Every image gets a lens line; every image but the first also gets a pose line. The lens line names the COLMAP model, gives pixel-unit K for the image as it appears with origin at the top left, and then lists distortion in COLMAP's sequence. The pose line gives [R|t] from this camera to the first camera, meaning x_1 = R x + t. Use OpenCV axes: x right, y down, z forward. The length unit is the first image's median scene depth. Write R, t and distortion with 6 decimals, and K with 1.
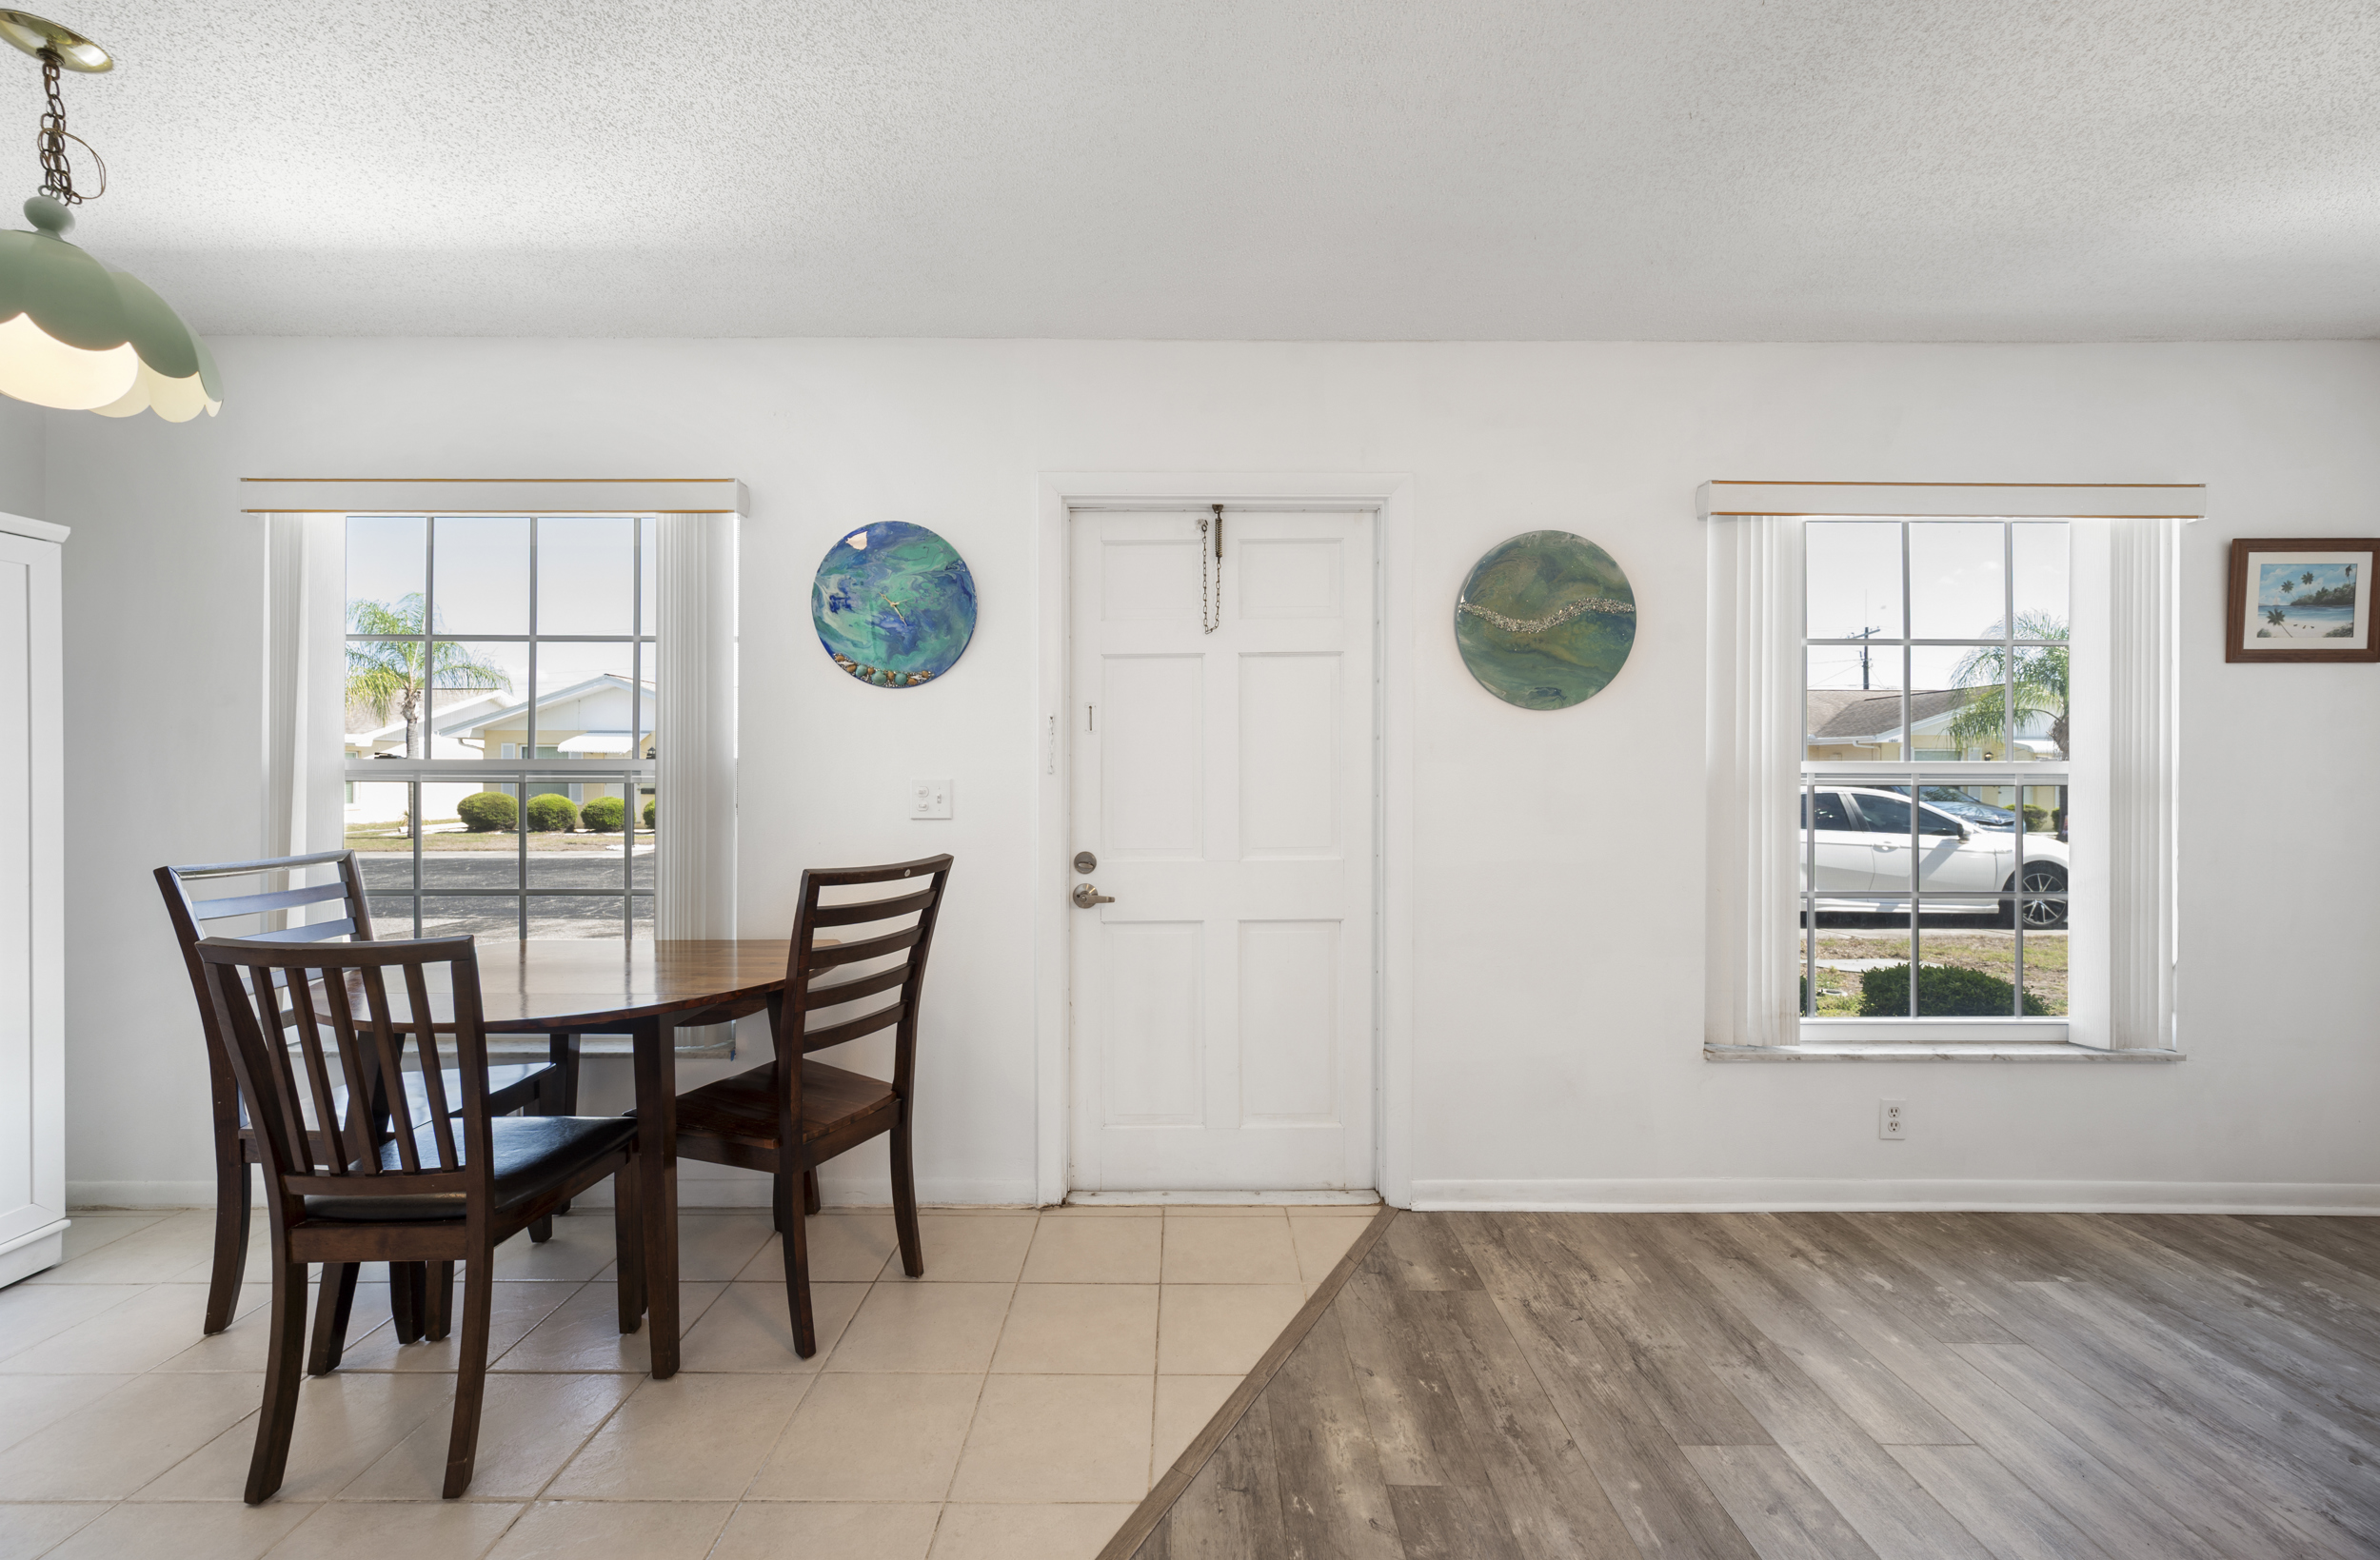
lens RADIAL K [[939.6, 0, 1174.5], [0, 939.6, 773.2], [0, 0, 1]] dist [-0.000264, 0.000740]
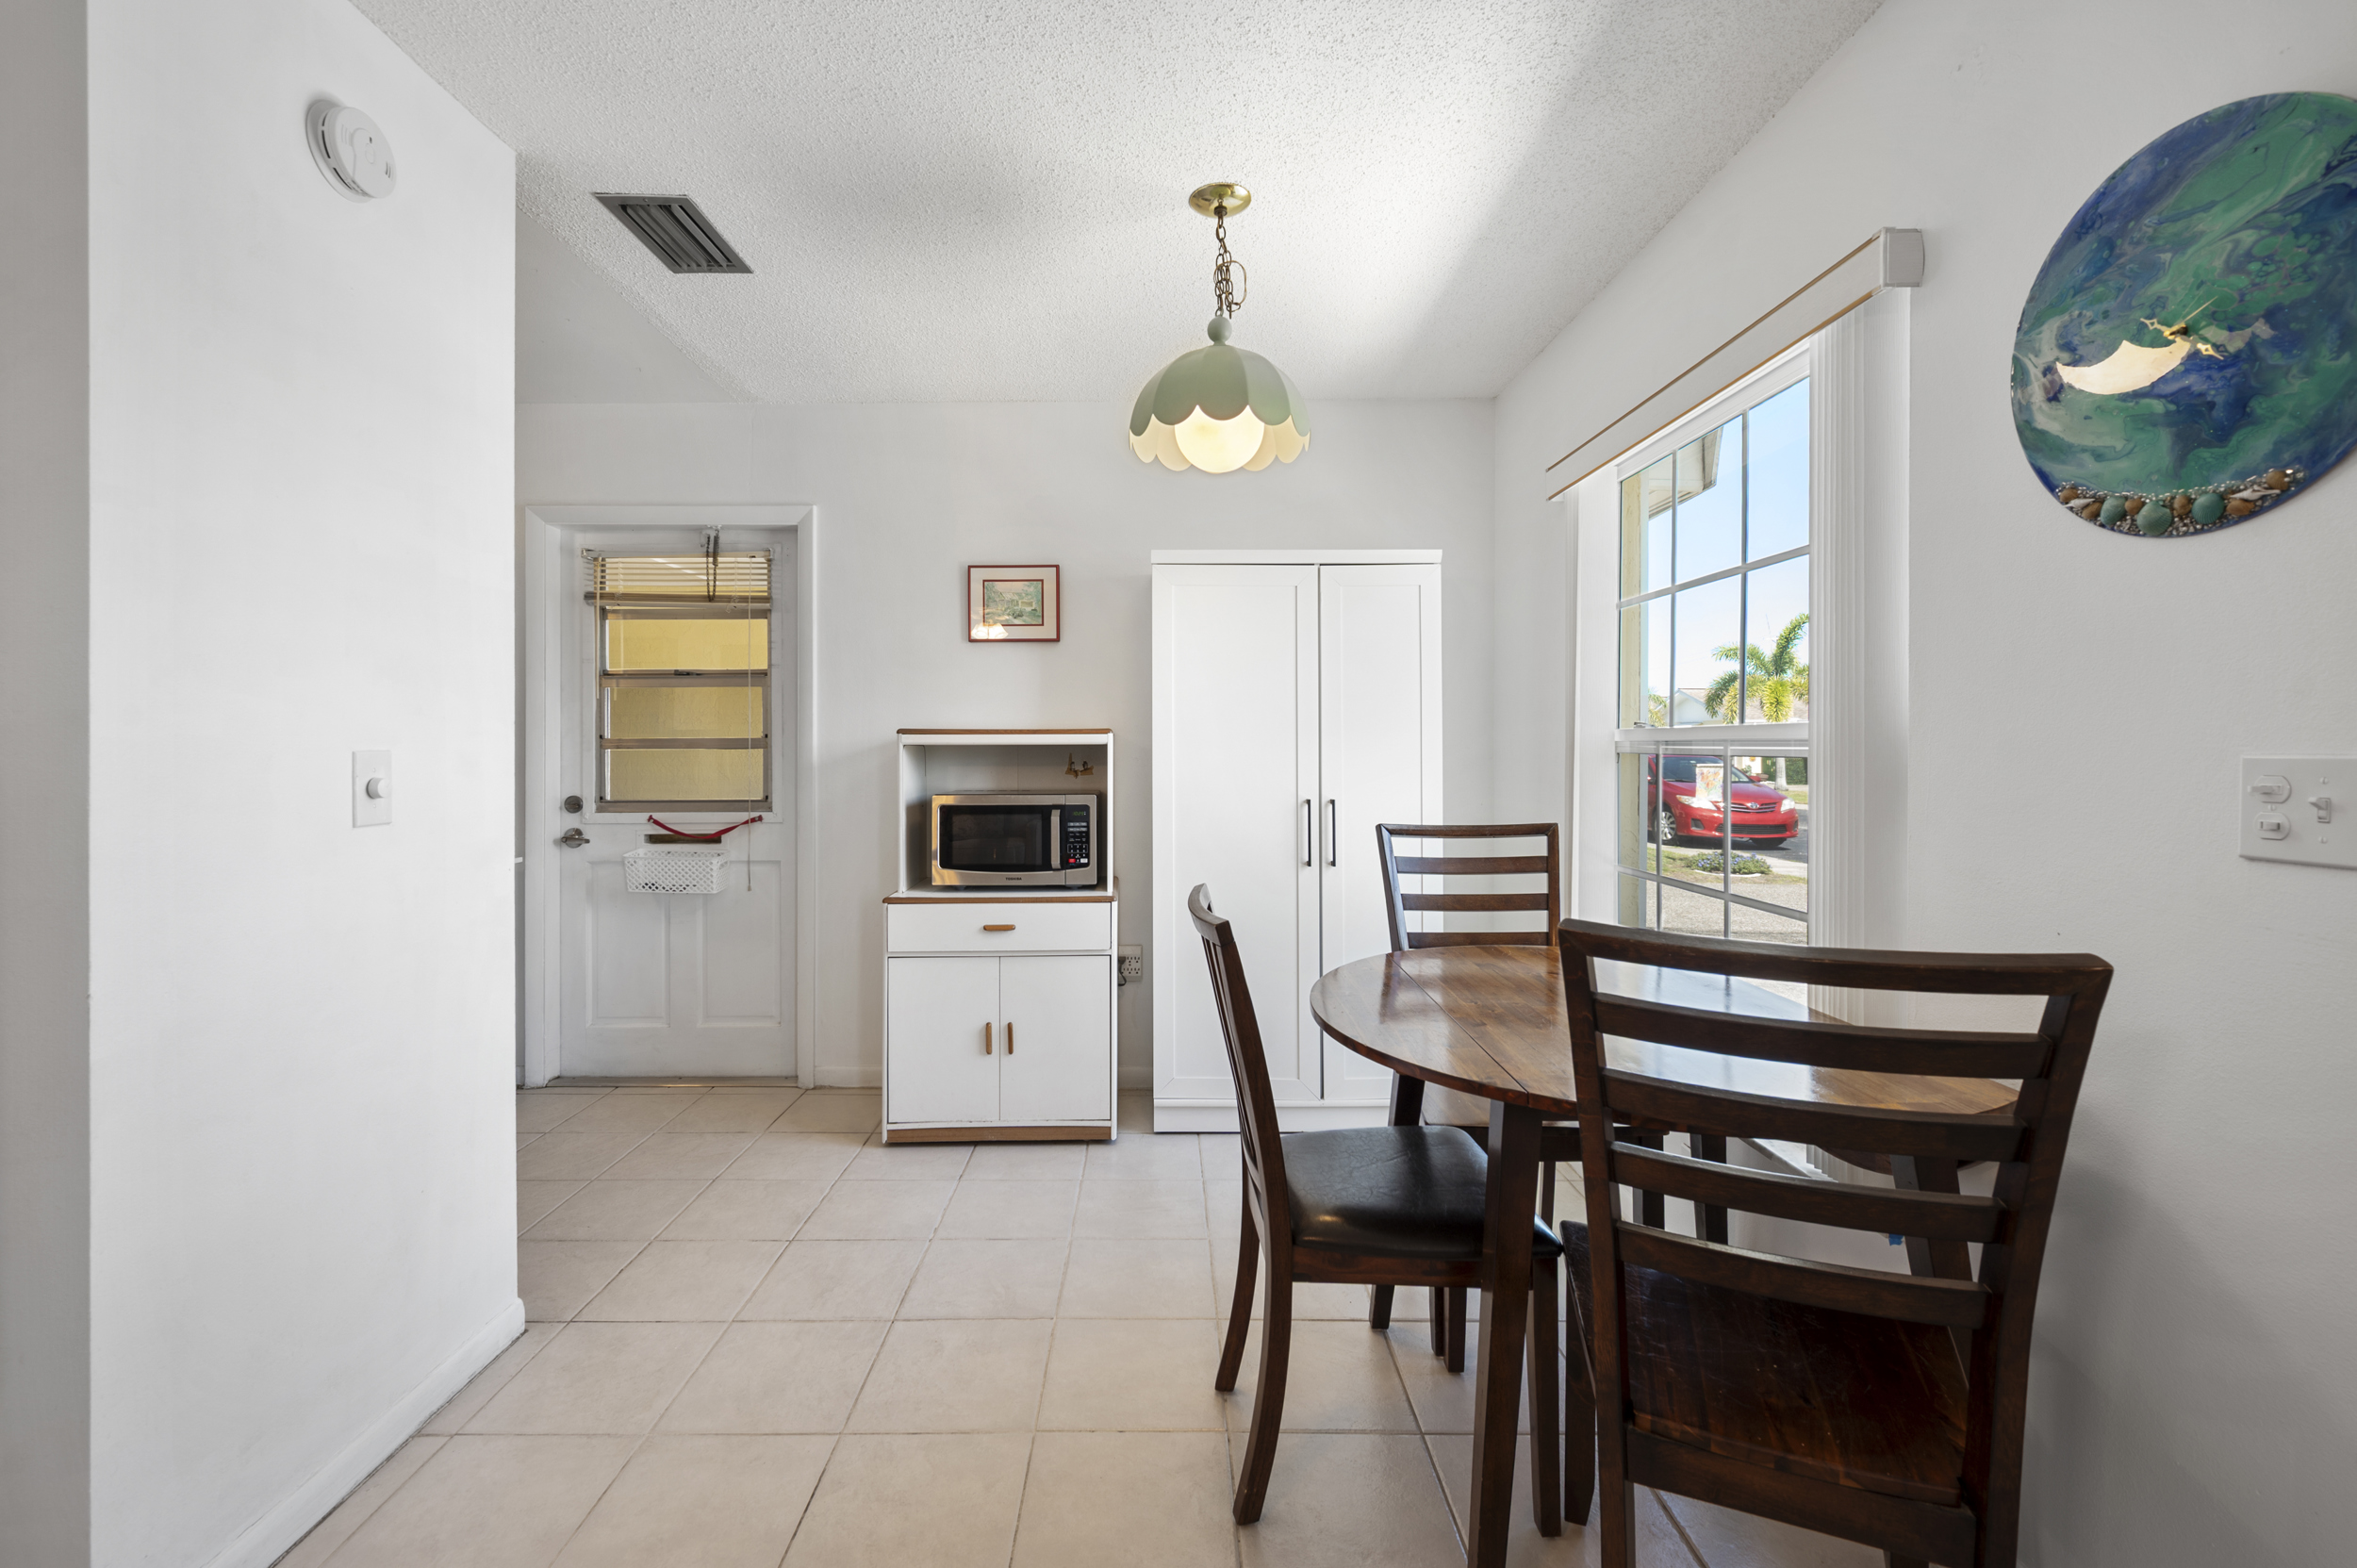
lens RADIAL K [[1001.6, 0, 1147.3], [0, 1001.6, 747.2], [0, 0, 1]] dist [0.000392, 0.000155]
pose [[0.002493, -0.002168, -0.999995, 0.139594], [0.002145, 0.999995, -0.002162, 0.002749], [0.999995, -0.002139, 0.002498, 0.543916]]
